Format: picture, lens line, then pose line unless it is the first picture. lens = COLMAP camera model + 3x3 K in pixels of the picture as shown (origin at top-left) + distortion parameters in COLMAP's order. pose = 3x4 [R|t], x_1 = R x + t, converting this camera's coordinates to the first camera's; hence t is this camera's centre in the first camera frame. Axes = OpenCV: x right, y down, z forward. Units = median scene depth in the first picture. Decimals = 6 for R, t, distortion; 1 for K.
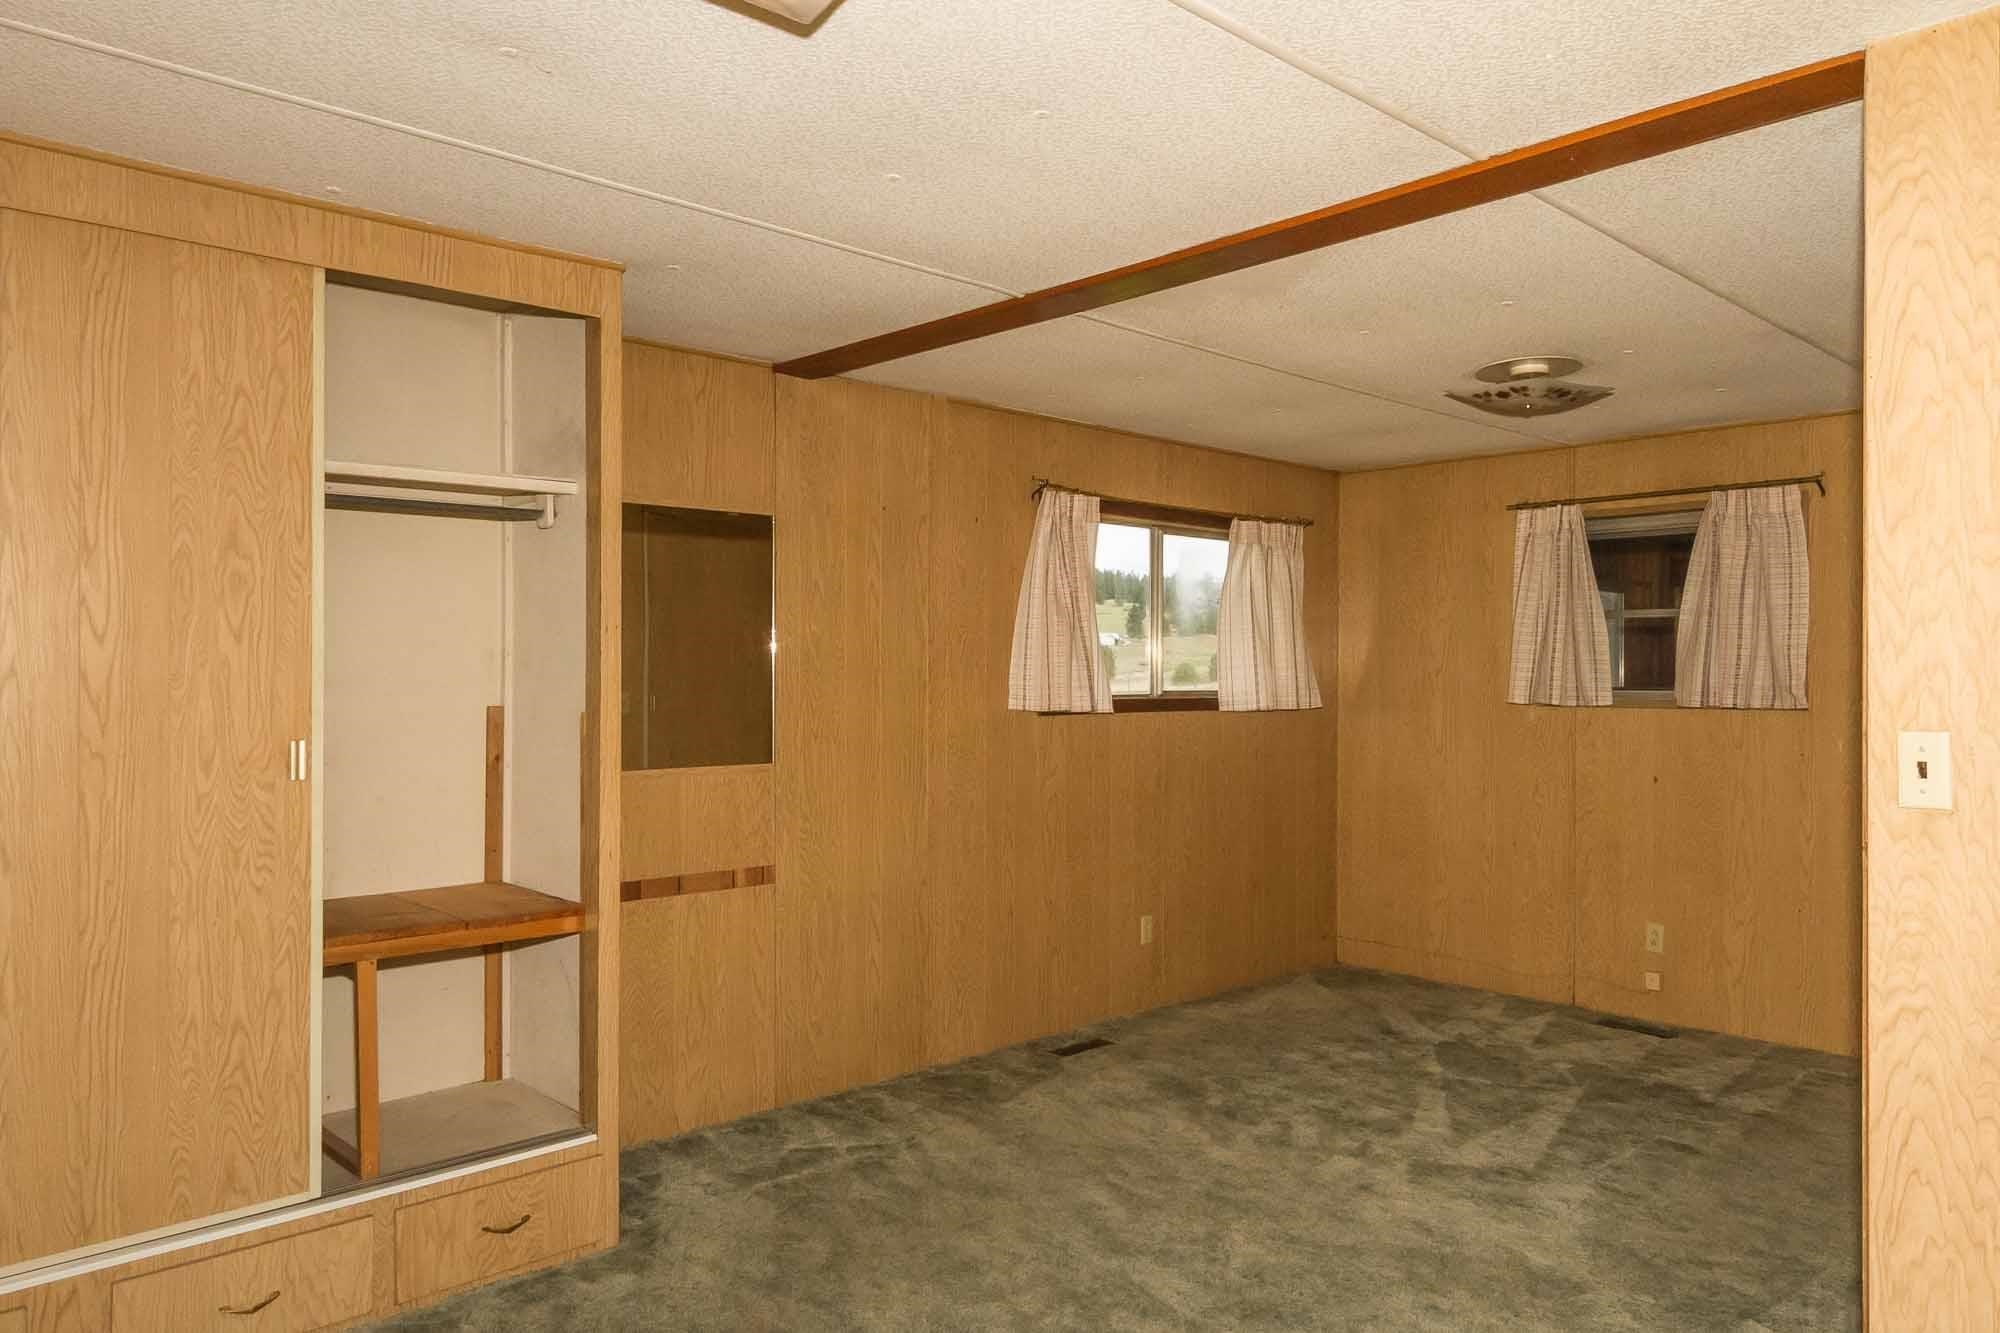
lens RADIAL K [[1298.3, 0, 983.7], [0, 1298.3, 665.7], [0, 0, 1]] dist [-0.002035, -0.000638]
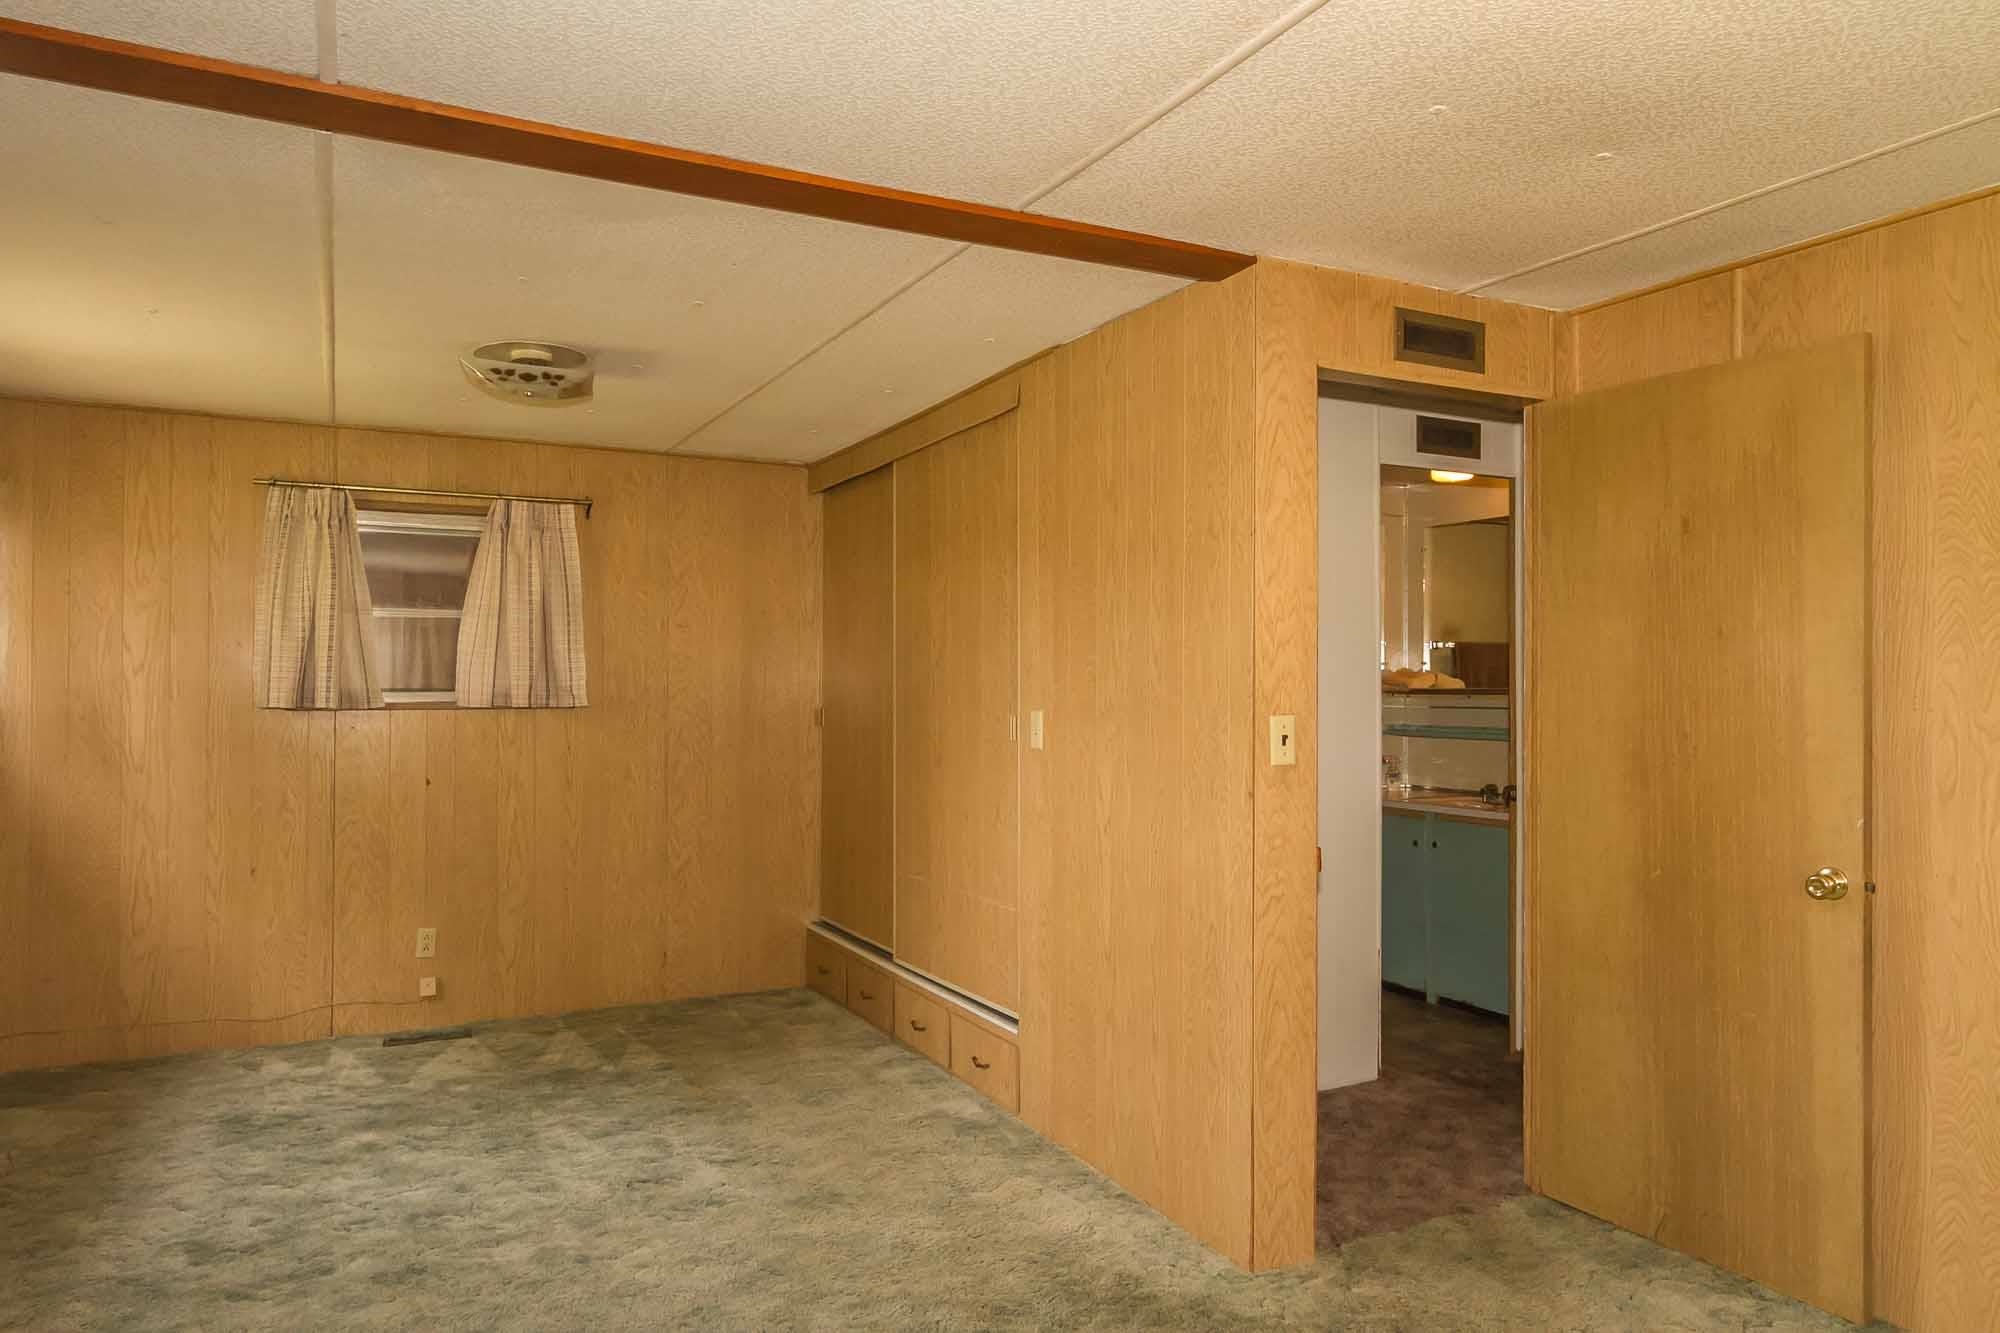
lens RADIAL K [[1298.3, 0, 983.8], [0, 1298.3, 673.9], [0, 0, 1]] dist [-0.002035, -0.000638]
pose [[0.290746, -0.000417, 0.956800, -0.396606], [-0.008110, 0.999963, 0.002901, -0.000199], [-0.956766, -0.008603, 0.290732, 0.411504]]
